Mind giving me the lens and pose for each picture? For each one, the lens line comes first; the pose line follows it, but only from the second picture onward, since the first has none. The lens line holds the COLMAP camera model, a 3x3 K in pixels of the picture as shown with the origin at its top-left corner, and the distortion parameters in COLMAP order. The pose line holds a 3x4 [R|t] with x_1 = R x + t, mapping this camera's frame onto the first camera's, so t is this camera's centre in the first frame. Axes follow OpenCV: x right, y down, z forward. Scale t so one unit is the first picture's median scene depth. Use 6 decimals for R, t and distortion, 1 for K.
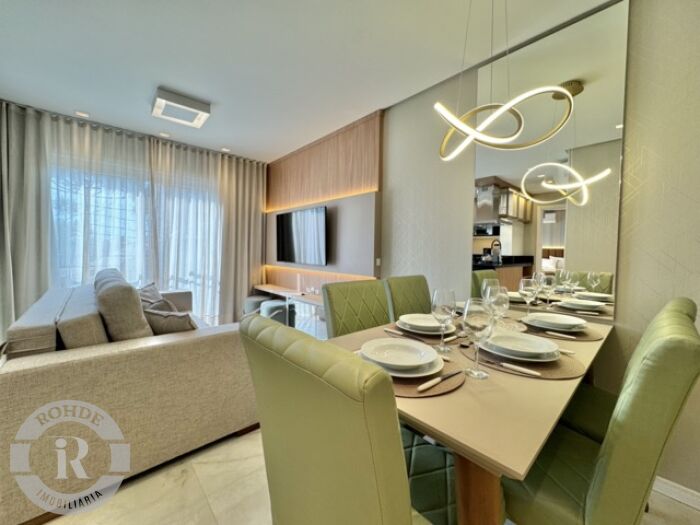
lens RADIAL K [[278.4, 0, 348.0], [0, 278.4, 261.2], [0, 0, 1]] dist [0.000697, 0.000278]
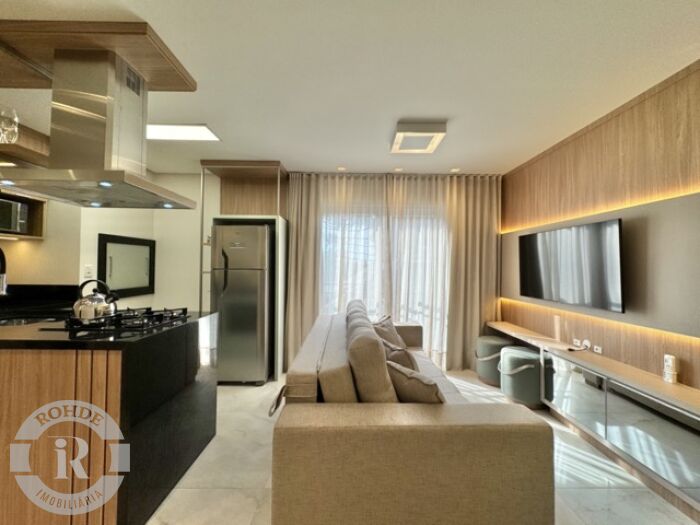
lens RADIAL K [[278.8, 0, 351.1], [0, 278.8, 262.1], [0, 0, 1]] dist [-0.000236, 0.000070]
pose [[0.752394, -0.021321, -0.658368, -0.109845], [-0.019852, 0.998288, -0.055016, -0.046194], [0.658414, 0.054463, 0.750683, 0.116159]]
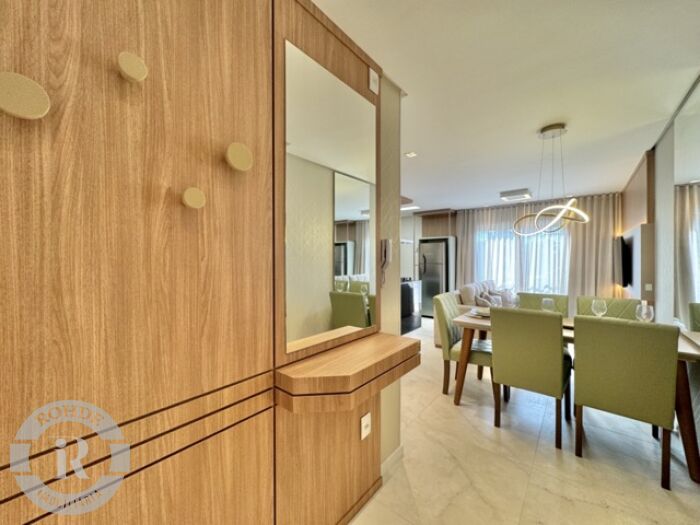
lens RADIAL K [[278.8, 0, 351.1], [0, 278.8, 262.1], [0, 0, 1]] dist [-0.000236, 0.000070]
pose [[0.156393, -0.008327, -0.987660, 0.787785], [-0.025894, 0.999586, -0.012528, -0.039321], [0.987355, 0.027534, 0.156113, -0.266155]]
